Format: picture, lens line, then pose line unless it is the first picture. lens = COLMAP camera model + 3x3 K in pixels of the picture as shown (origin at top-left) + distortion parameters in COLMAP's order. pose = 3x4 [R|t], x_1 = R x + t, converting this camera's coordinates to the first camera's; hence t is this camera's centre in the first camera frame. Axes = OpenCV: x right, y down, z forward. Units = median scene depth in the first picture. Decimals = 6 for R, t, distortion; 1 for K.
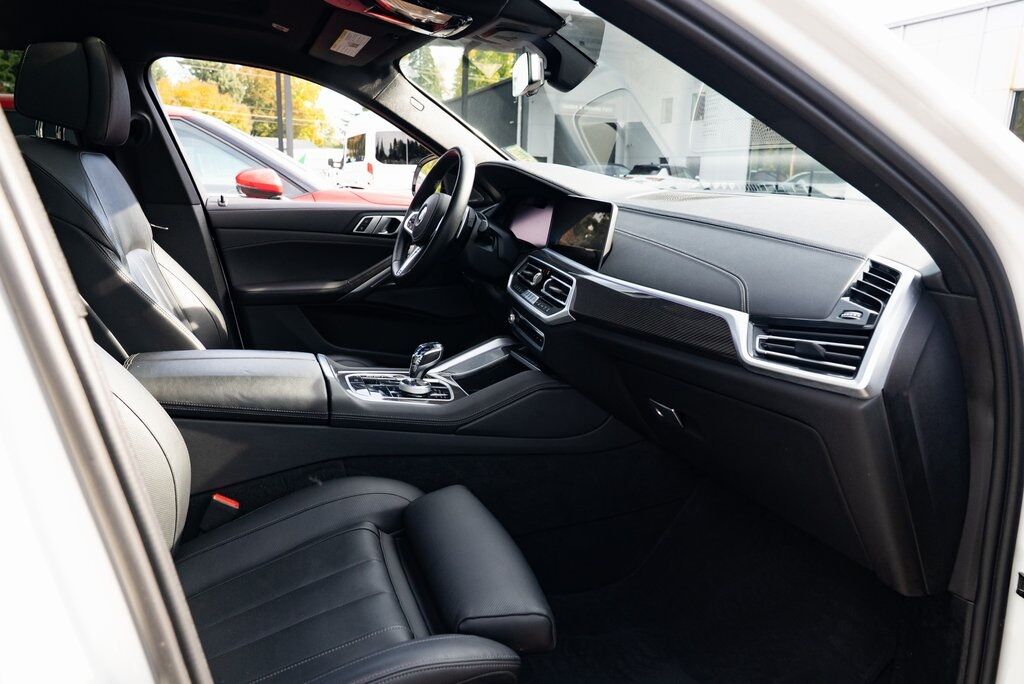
lens RADIAL K [[698.4, 0, 512.0], [0, 698.4, 342.0], [0, 0, 1]] dist [-0.037493, 0.028443]
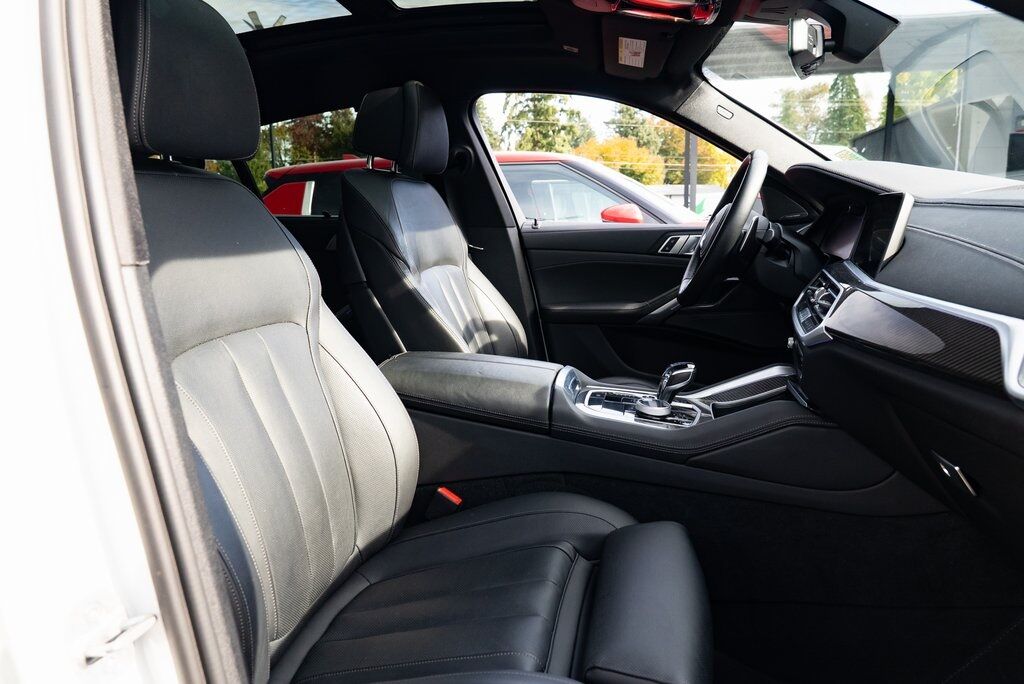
lens RADIAL K [[698.4, 0, 512.0], [0, 698.4, 342.0], [0, 0, 1]] dist [-0.037493, 0.028443]
pose [[0.845182, 0.048902, -0.532236, 0.171319], [-0.081643, 0.995932, -0.038141, 0.026836], [0.528205, 0.075690, 0.845736, 0.123418]]
